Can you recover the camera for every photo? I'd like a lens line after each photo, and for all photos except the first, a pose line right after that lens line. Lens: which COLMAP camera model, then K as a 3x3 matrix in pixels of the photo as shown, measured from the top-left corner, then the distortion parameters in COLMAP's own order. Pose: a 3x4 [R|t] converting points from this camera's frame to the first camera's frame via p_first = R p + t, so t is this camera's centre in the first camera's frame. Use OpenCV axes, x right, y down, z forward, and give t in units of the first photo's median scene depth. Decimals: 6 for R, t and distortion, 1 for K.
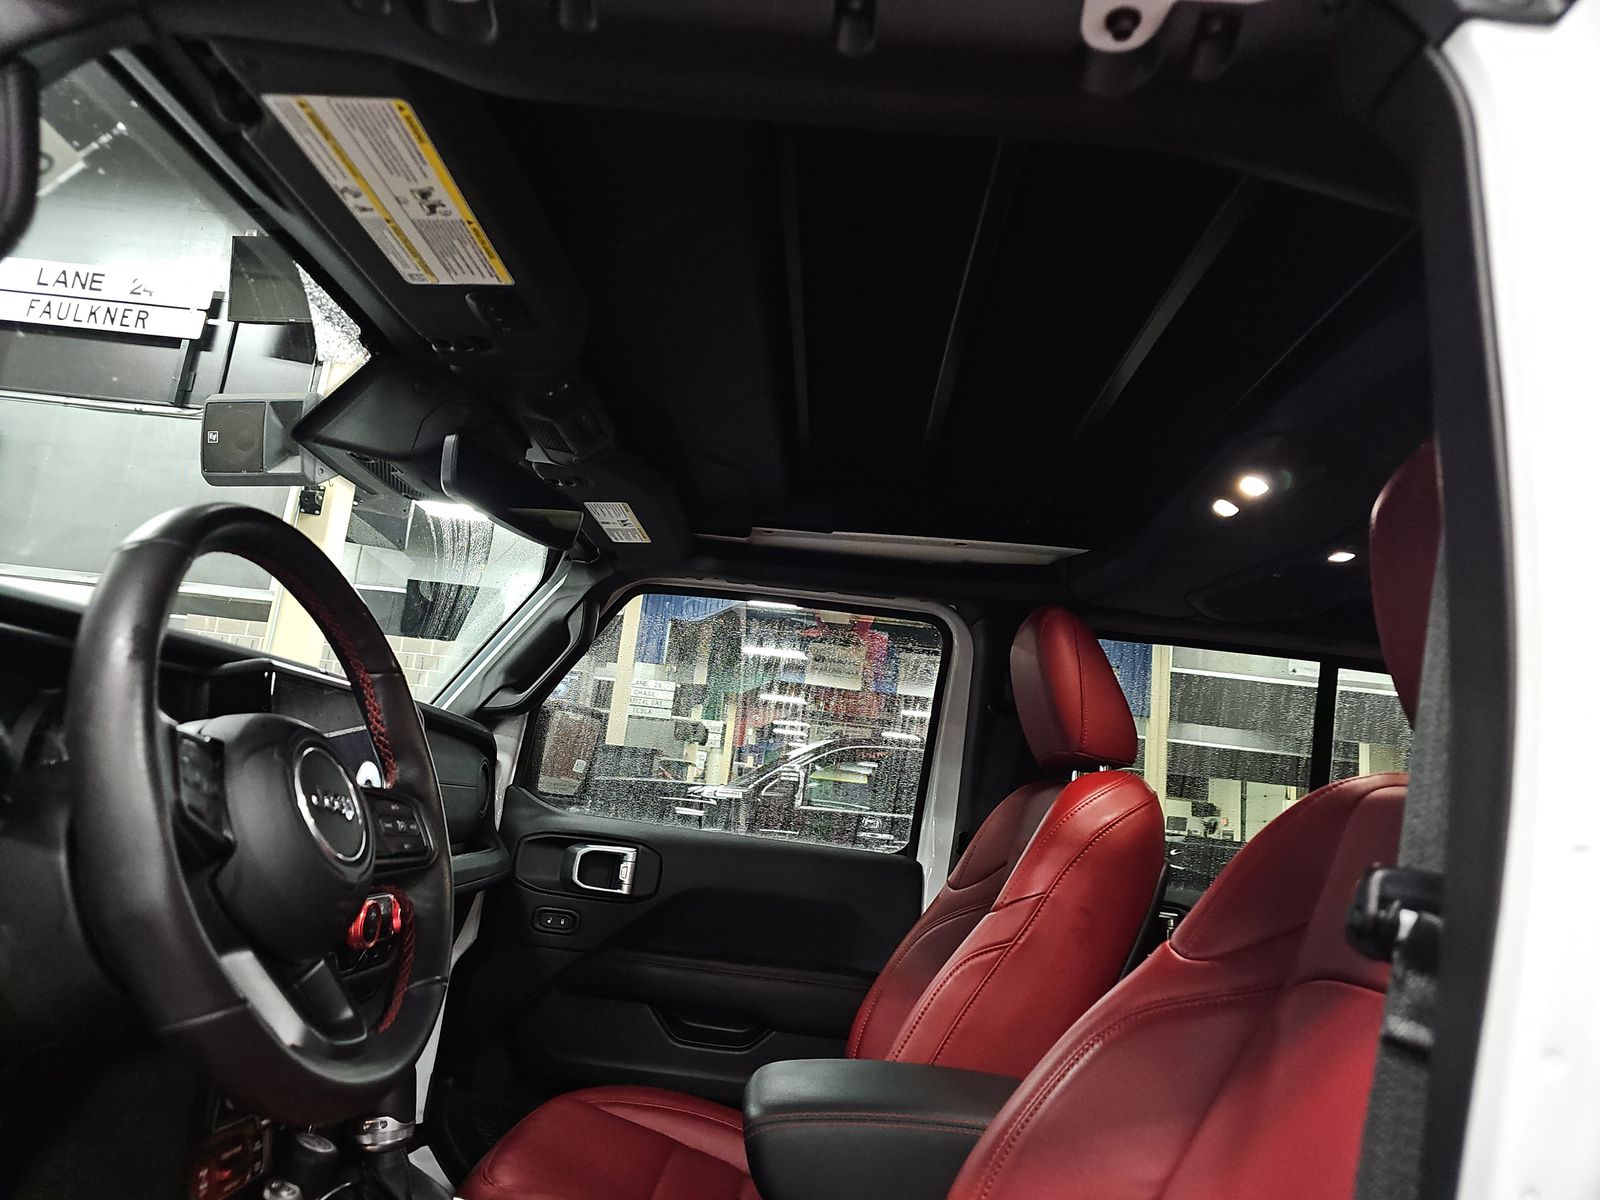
lens RADIAL K [[1031.5, 0, 800.0], [0, 1031.5, 600.0], [0, 0, 1]] dist [0.046681, -0.048573]
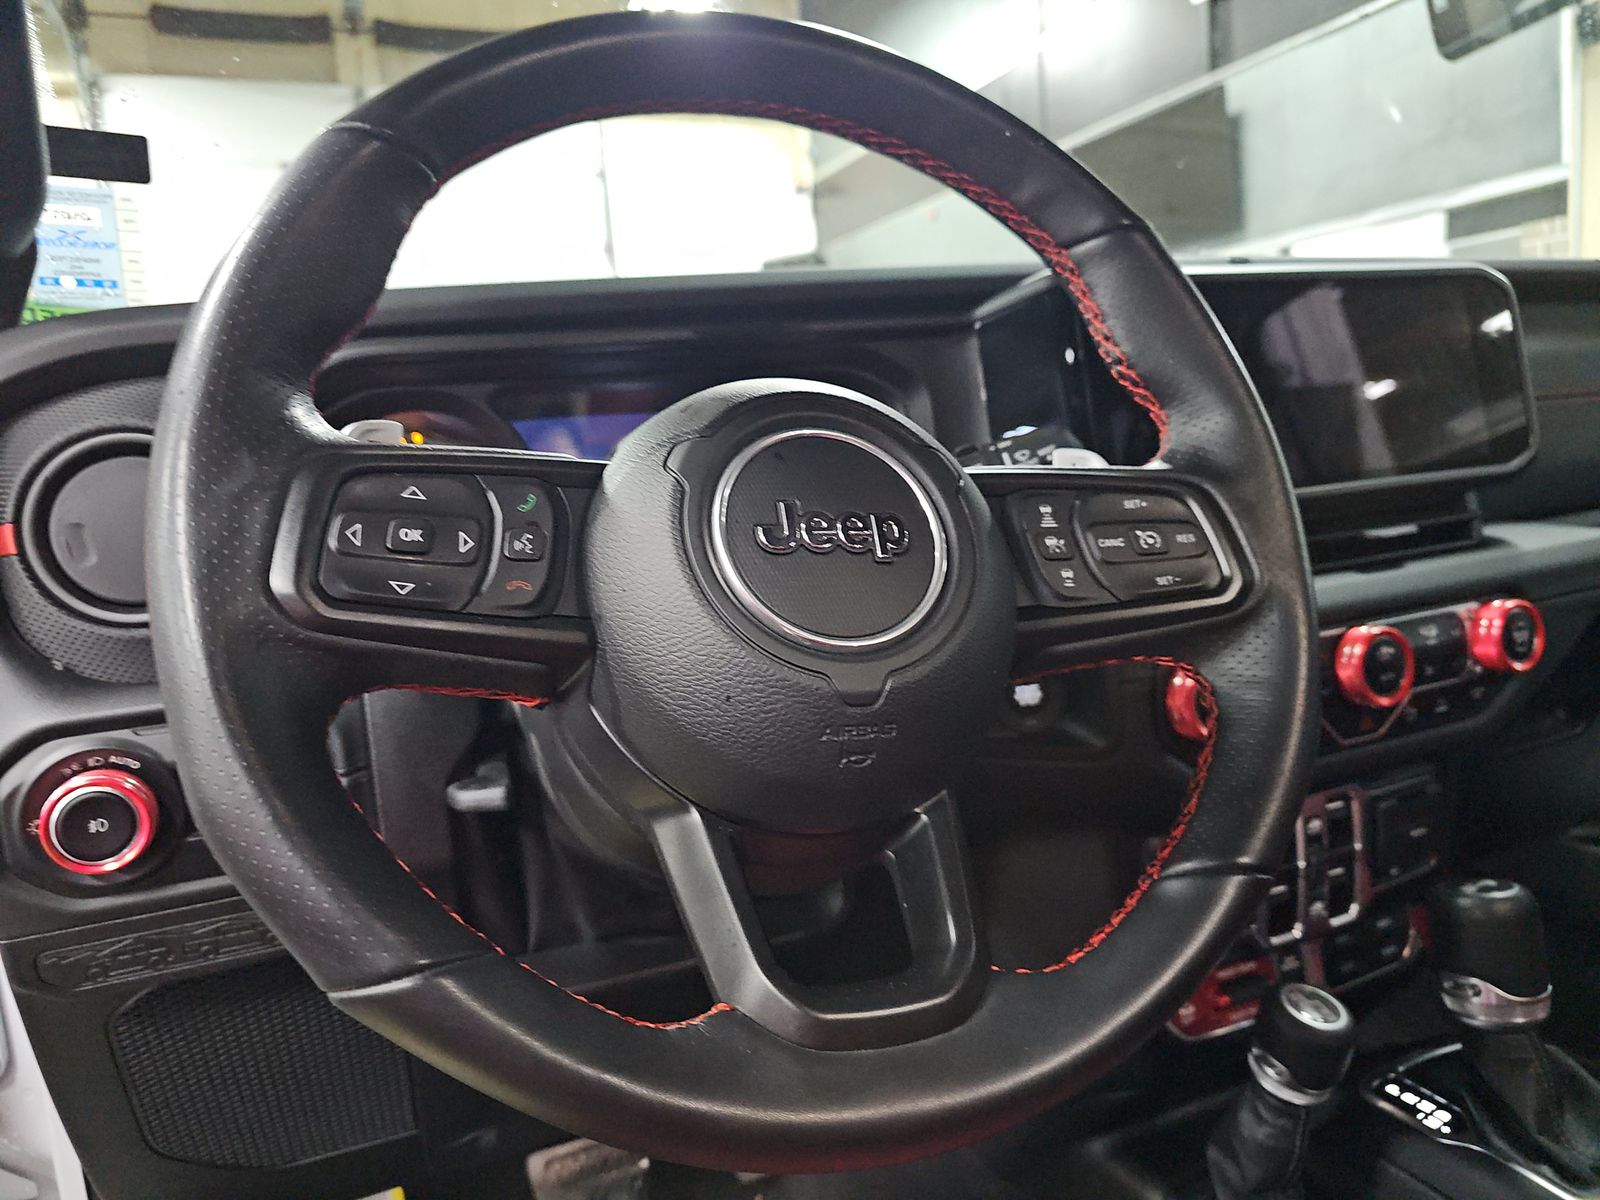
lens RADIAL K [[1077.1, 0, 768.9], [0, 1077.1, 599.3], [0, 0, 1]] dist [-0.002720, -0.000408]
pose [[0.382953, -0.007858, -0.923734, 0.006305], [0.310105, 0.943030, 0.120538, 0.065330], [0.870162, -0.332615, 0.363573, 0.333881]]
